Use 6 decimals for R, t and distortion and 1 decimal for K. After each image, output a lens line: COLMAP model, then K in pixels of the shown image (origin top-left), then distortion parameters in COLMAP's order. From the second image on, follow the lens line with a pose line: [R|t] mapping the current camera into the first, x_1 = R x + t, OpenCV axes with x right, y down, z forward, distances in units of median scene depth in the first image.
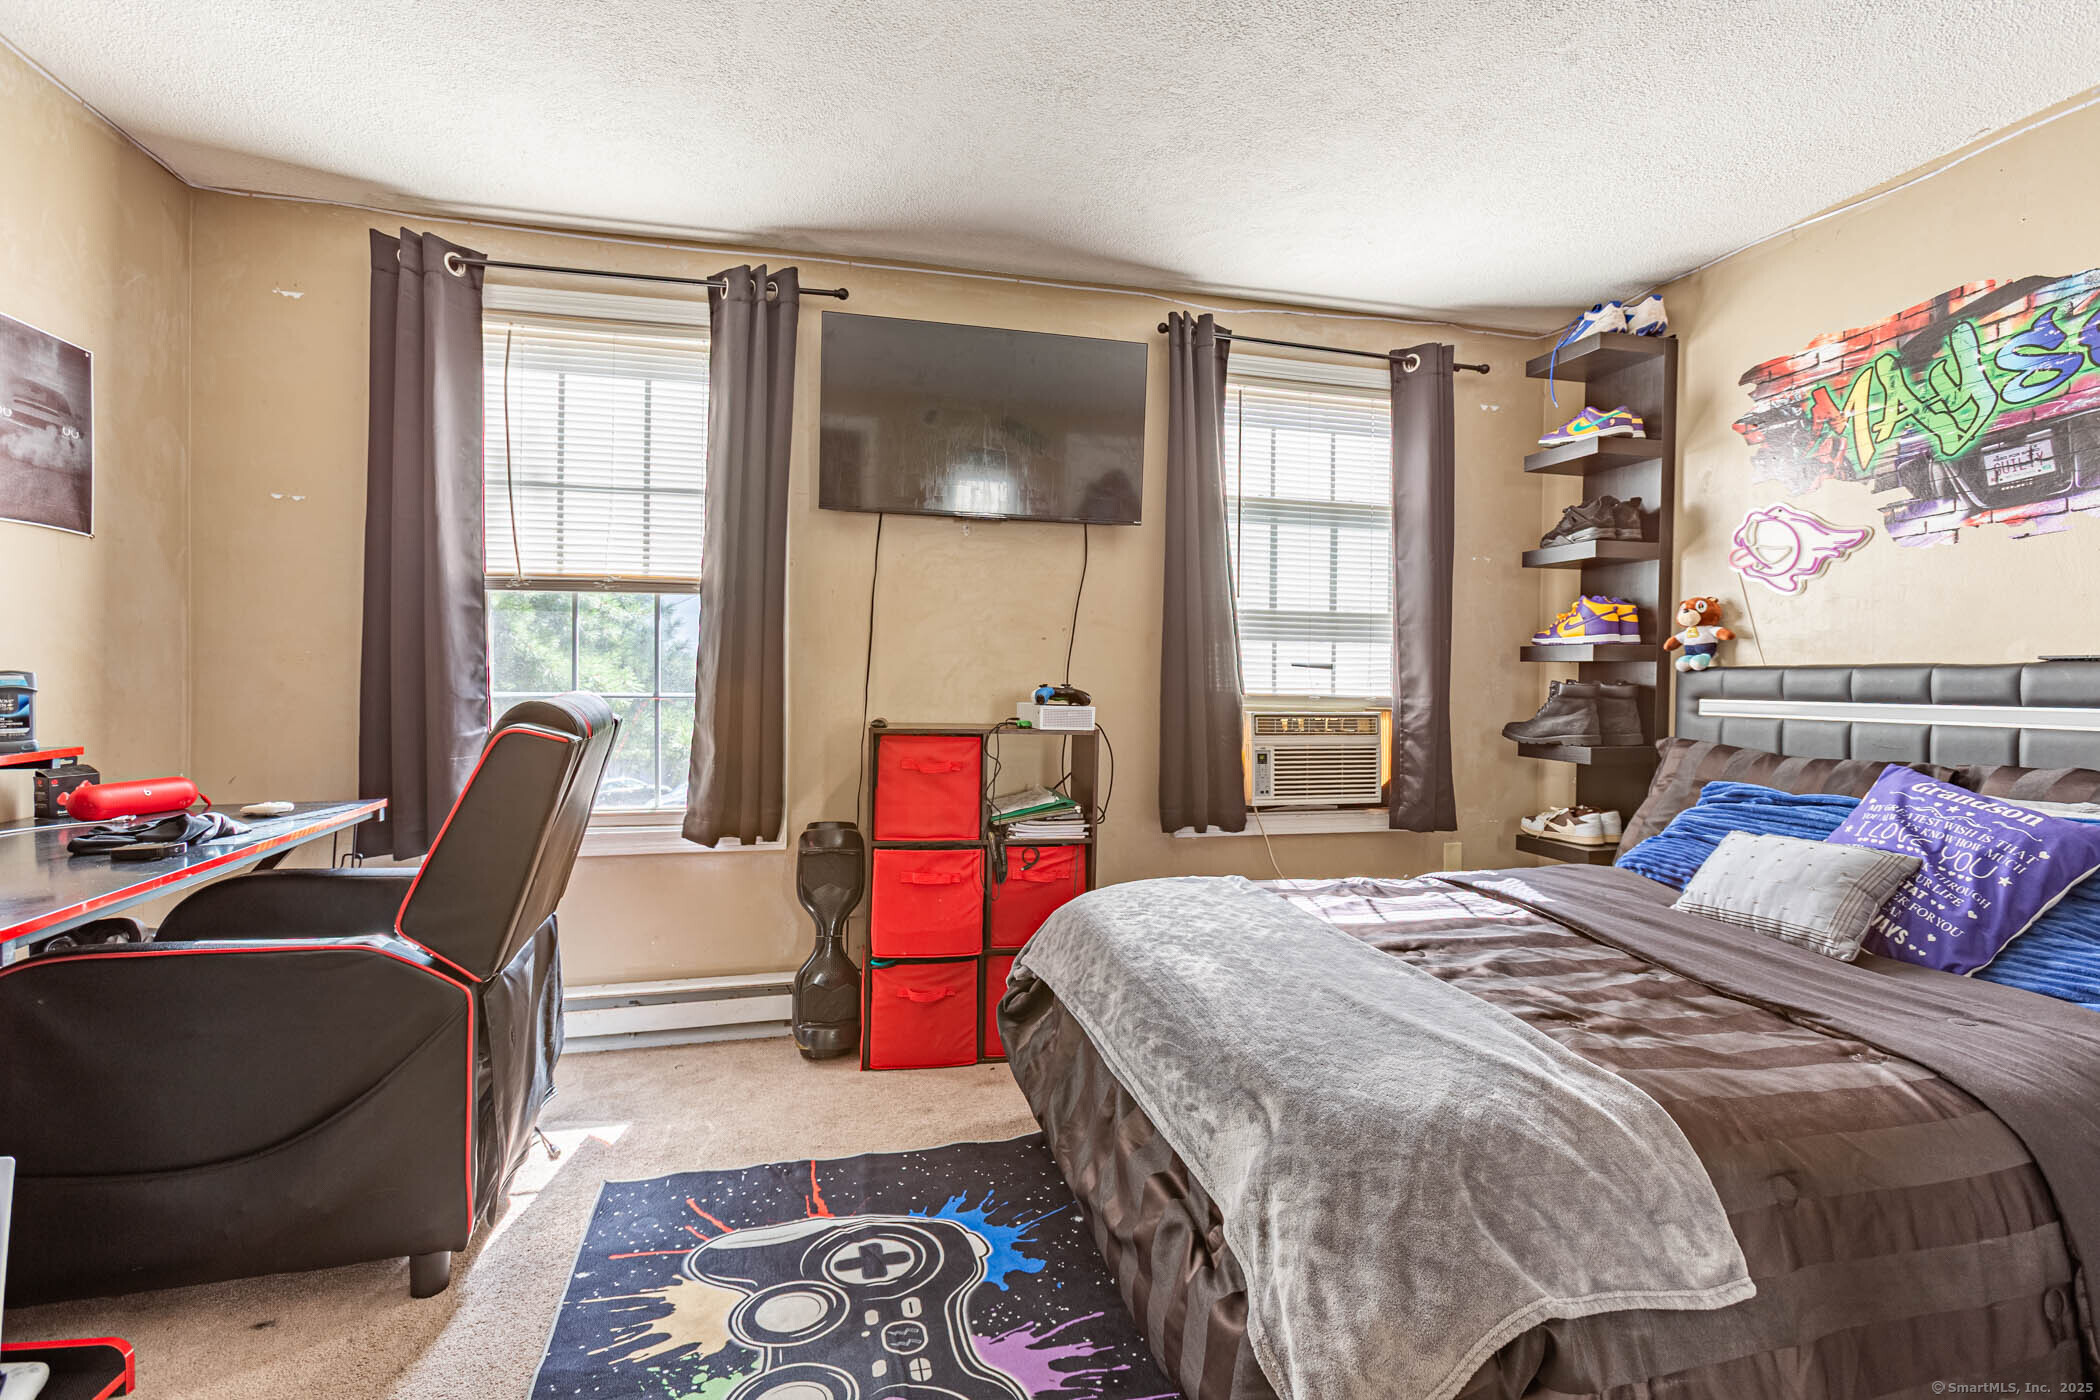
lens RADIAL K [[973.6, 0, 1038.3], [0, 973.6, 678.6], [0, 0, 1]] dist [-0.005076, 0.010315]
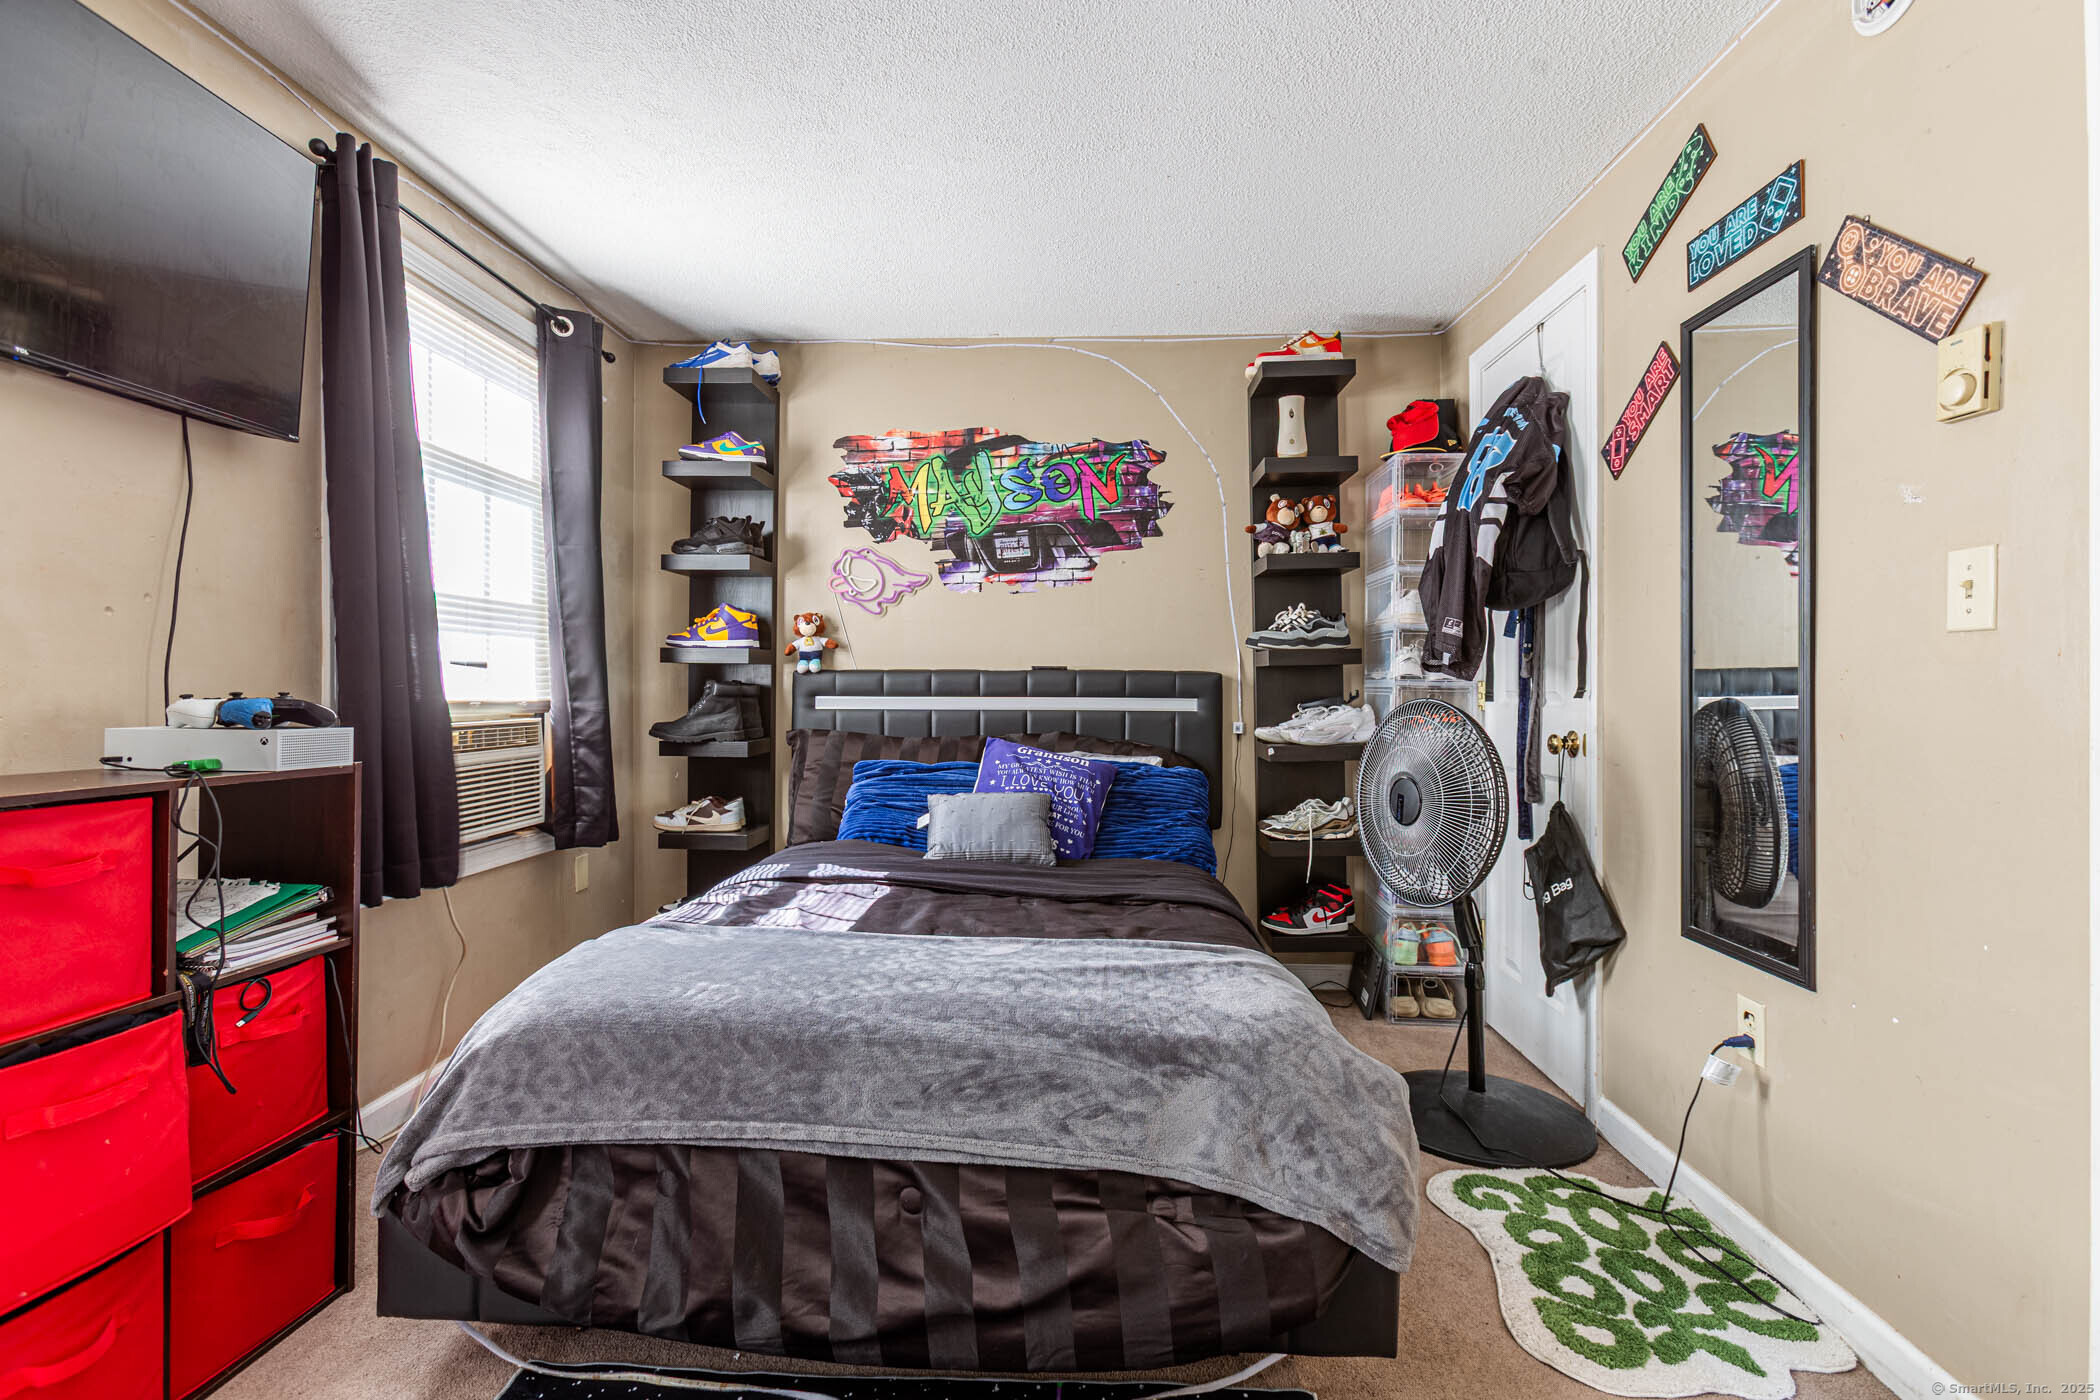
lens RADIAL K [[945.9, 0, 1045.2], [0, 945.9, 677.8], [0, 0, 1]] dist [-0.000786, 0.000249]
pose [[0.287358, -0.000414, 0.957823, -0.403296], [-0.001792, 0.999998, 0.000970, -0.003677], [-0.957821, -0.001995, 0.287357, 0.406281]]
